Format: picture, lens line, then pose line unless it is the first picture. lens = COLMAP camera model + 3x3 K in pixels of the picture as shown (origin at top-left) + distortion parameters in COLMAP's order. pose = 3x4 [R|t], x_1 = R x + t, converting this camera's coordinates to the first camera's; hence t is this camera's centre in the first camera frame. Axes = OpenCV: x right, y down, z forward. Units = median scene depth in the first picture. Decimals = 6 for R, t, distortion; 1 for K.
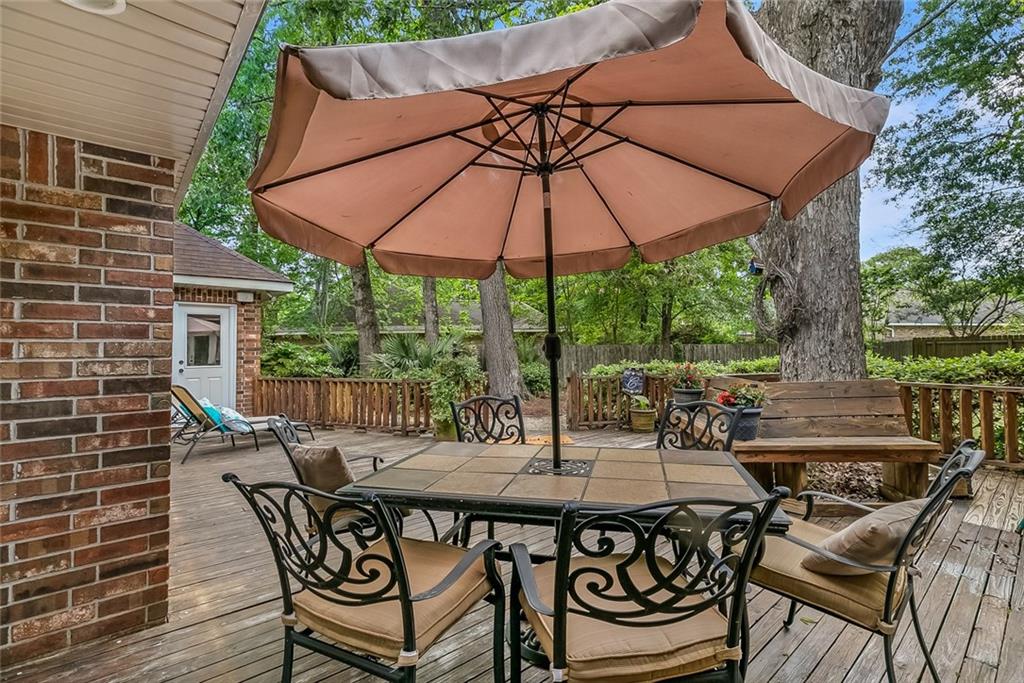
lens RADIAL K [[471.6, 0, 527.6], [0, 471.6, 346.4], [0, 0, 1]] dist [0.004093, 0.001348]
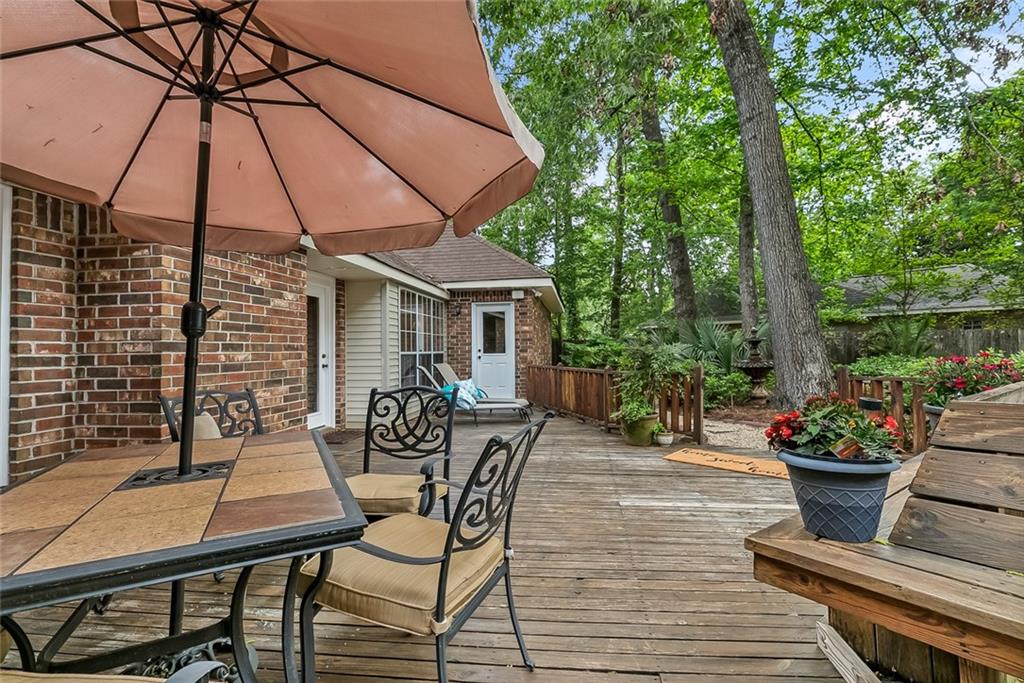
lens RADIAL K [[471.6, 0, 512.8], [0, 471.6, 345.3], [0, 0, 1]] dist [0.004093, 0.001348]
pose [[0.653325, -0.004805, -0.757062, 1.002412], [0.015023, 0.999865, 0.006619, 0.045070], [0.756928, -0.015697, 0.653309, 0.893248]]
